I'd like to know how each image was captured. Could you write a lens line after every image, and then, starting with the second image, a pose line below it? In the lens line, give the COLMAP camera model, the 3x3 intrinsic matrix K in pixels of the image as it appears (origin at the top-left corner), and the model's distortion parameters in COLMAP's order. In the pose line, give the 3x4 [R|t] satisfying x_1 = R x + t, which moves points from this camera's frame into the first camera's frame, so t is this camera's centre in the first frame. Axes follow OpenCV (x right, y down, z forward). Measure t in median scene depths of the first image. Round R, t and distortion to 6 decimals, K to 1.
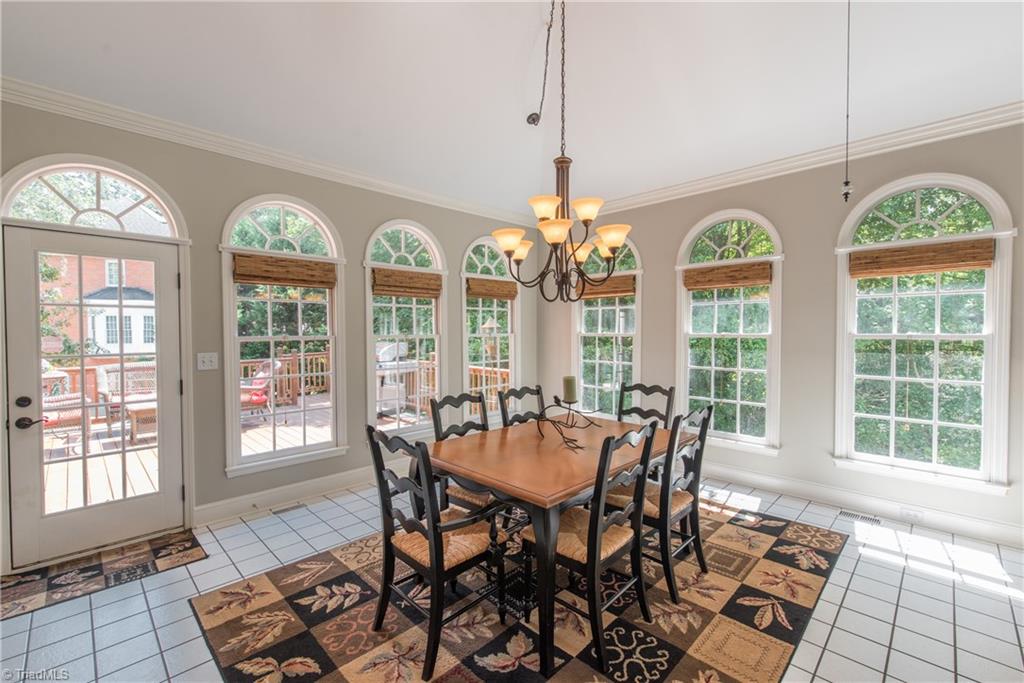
lens RADIAL K [[439.0, 0, 516.5], [0, 439.0, 341.7], [0, 0, 1]] dist [-0.007901, 0.000435]
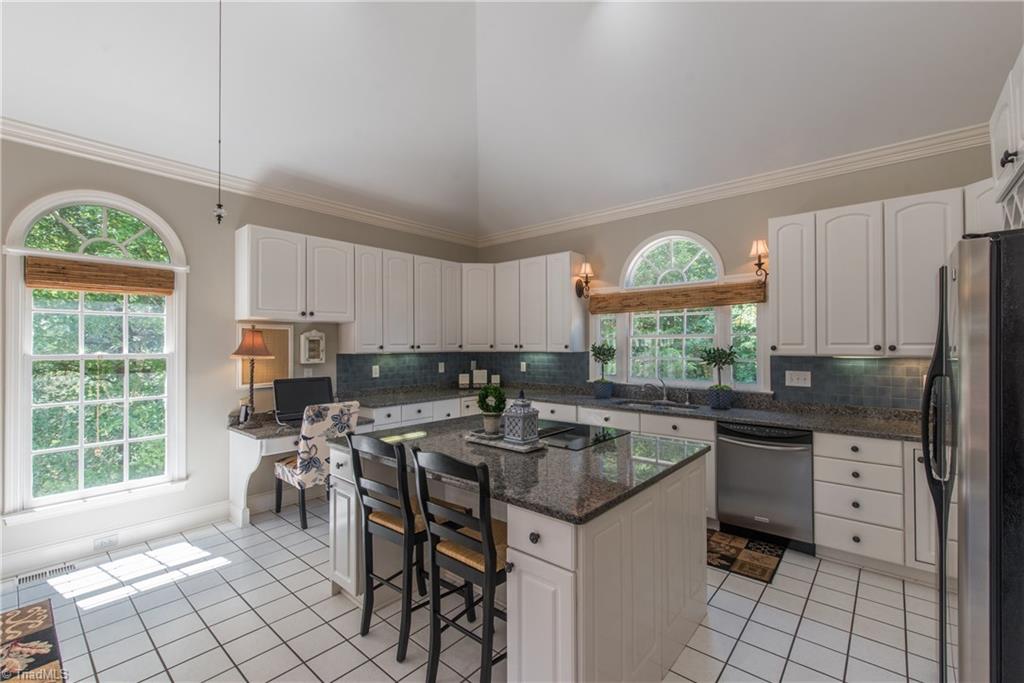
lens RADIAL K [[439.0, 0, 516.4], [0, 439.0, 340.4], [0, 0, 1]] dist [-0.007901, 0.000435]
pose [[-0.070093, 0.016385, 0.997406, -0.127793], [0.032319, 0.999377, -0.014146, -0.005034], [-0.997017, 0.031244, -0.070579, 0.163888]]
